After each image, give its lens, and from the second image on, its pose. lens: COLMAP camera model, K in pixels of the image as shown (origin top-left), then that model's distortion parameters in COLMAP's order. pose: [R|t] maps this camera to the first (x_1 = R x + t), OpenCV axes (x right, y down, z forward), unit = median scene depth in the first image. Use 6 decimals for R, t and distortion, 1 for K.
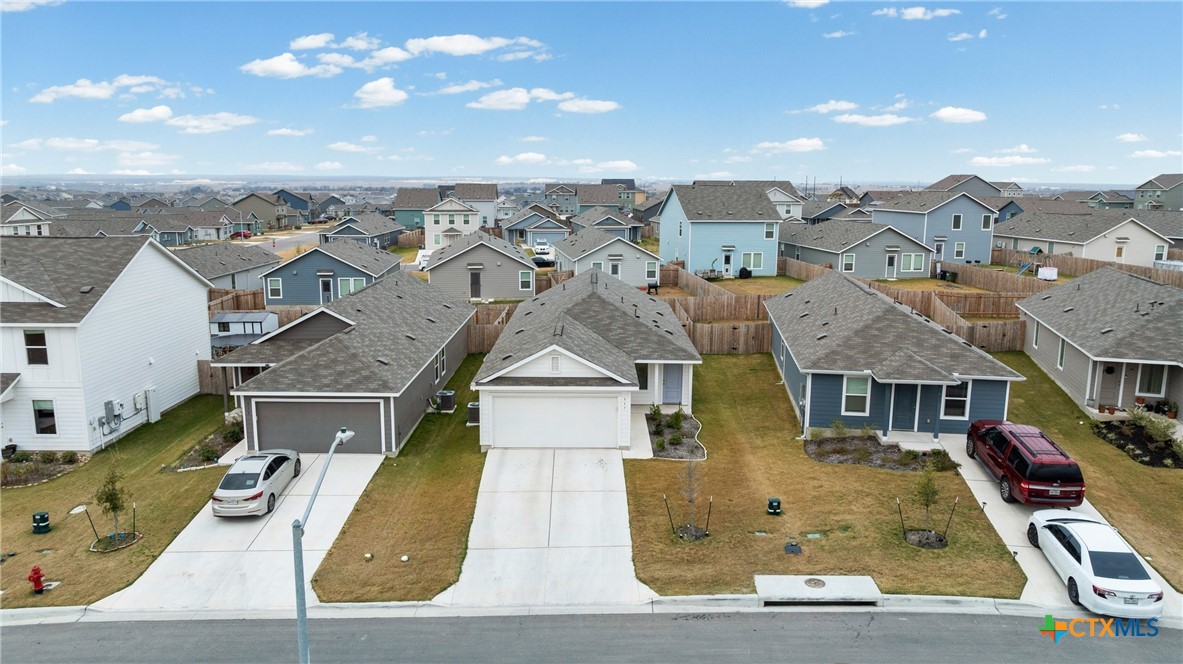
lens RADIAL K [[831.7, 0, 591.5], [0, 831.7, 332.0], [0, 0, 1]] dist [-0.012241, 0.001511]
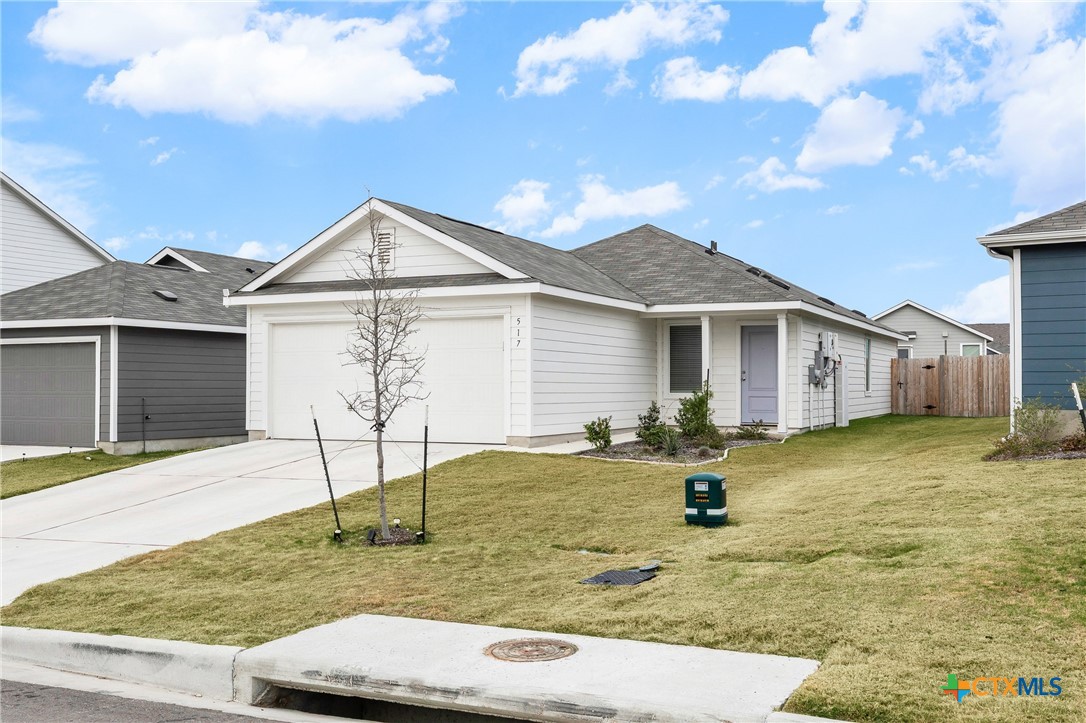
lens RADIAL K [[1072.5, 0, 543.0], [0, 1072.5, 361.5], [0, 0, 1]] dist [0.001934, 0.004224]
pose [[0.903465, -0.015919, -0.428367, 0.275880], [-0.072145, 0.979408, -0.188558, 0.197241], [0.422548, 0.201260, 0.883712, 0.516847]]
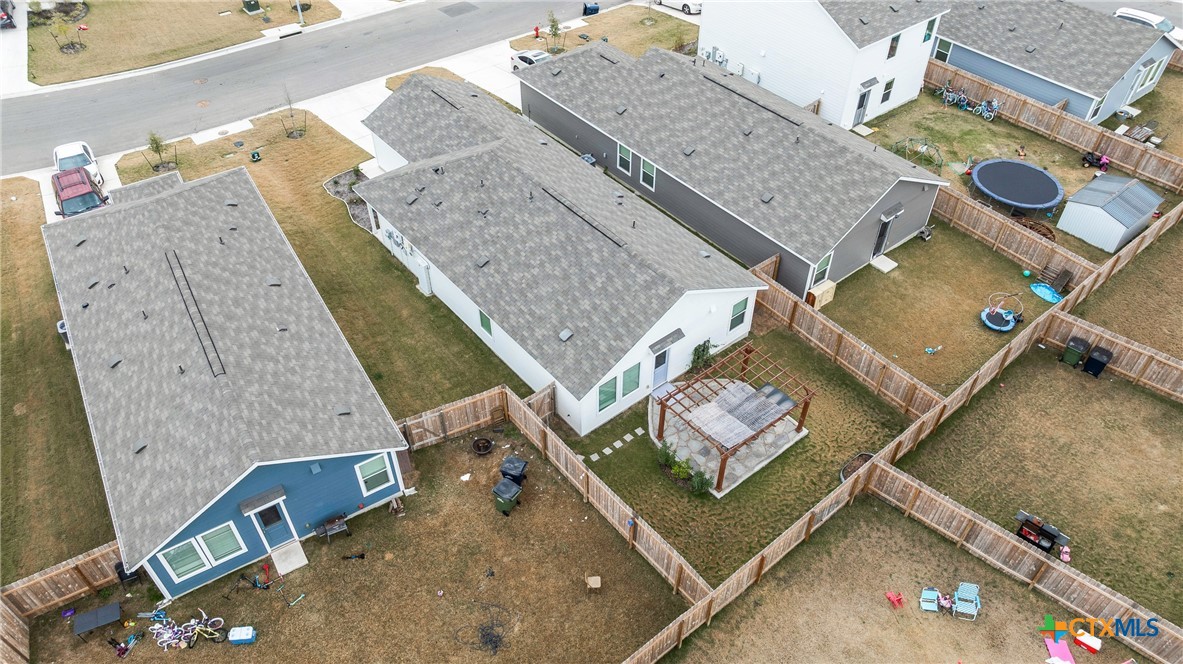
lens RADIAL K [[831.7, 0, 591.5], [0, 831.7, 332.0], [0, 0, 1]] dist [-0.012241, 0.001511]
pose [[-0.776395, 0.434098, -0.456914, 0.497512], [-0.116615, 0.613510, 0.781029, -0.766435], [0.619364, 0.659670, -0.425704, 1.926732]]
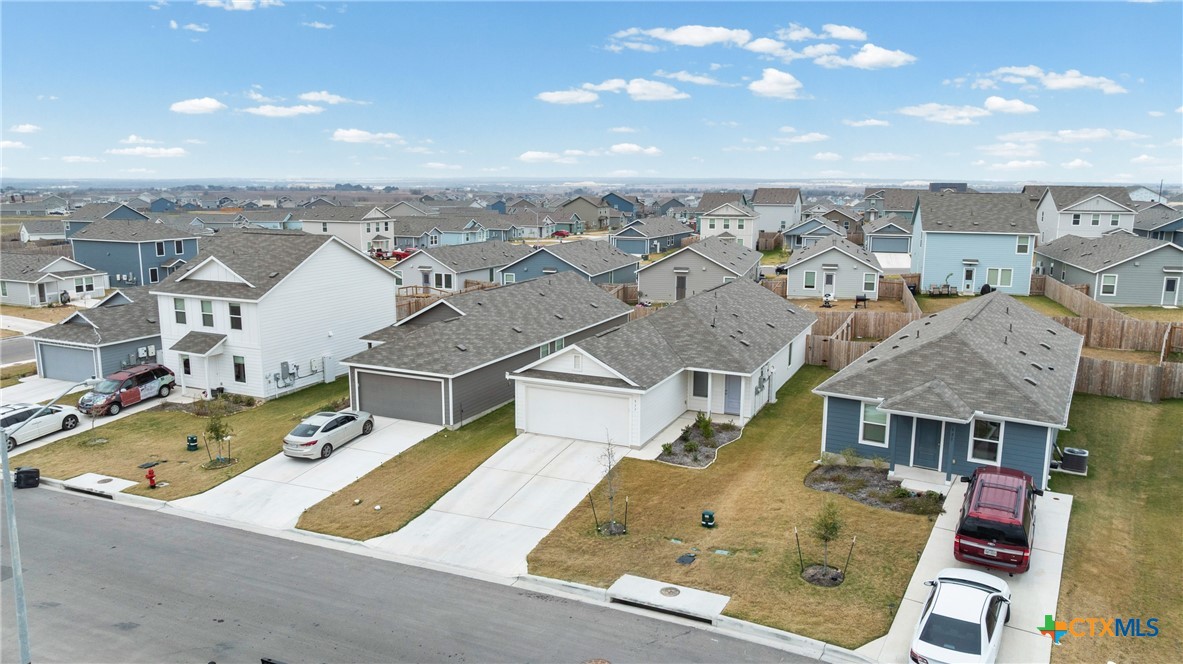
lens RADIAL K [[831.7, 0, 591.5], [0, 831.7, 332.0], [0, 0, 1]] dist [-0.012241, 0.001511]
pose [[0.908374, 0.071924, -0.411927, 0.405986], [-0.073066, 0.997242, 0.012998, -0.015787], [0.411726, 0.018291, 0.911124, 0.016345]]
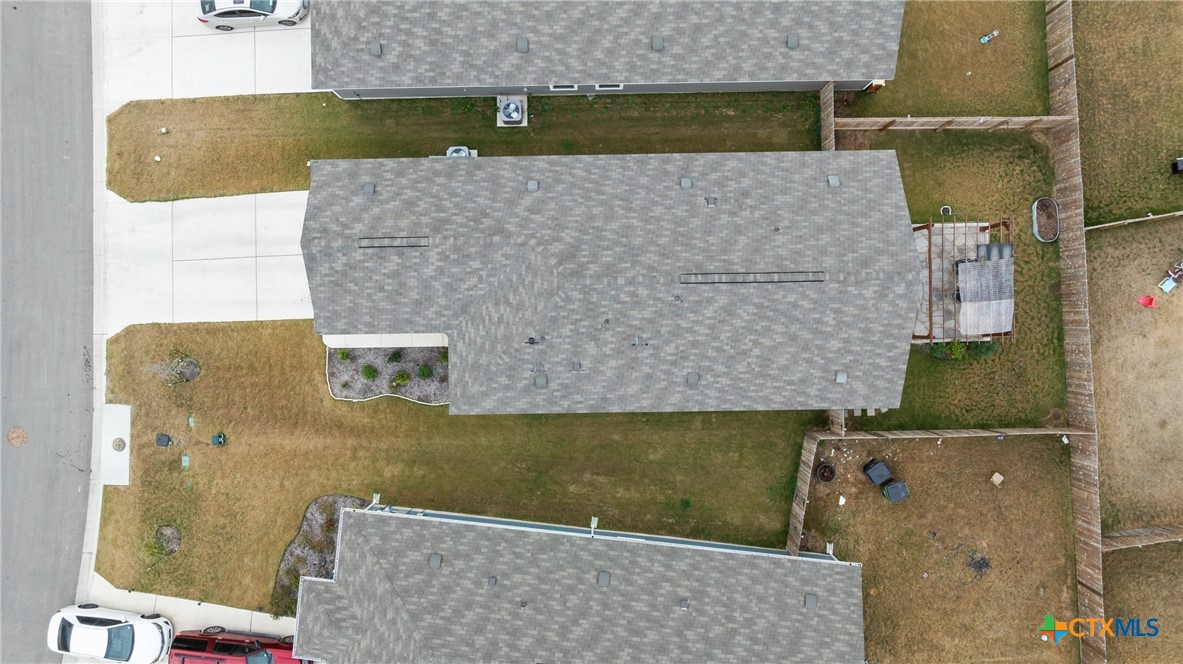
lens RADIAL K [[831.7, 0, 591.5], [0, 831.7, 332.0], [0, 0, 1]] dist [-0.012241, 0.001511]
pose [[0.018865, 0.999810, 0.004849, 0.053457], [-0.169407, -0.001583, 0.985545, -0.910416], [0.985366, -0.019414, 0.169345, 1.110521]]
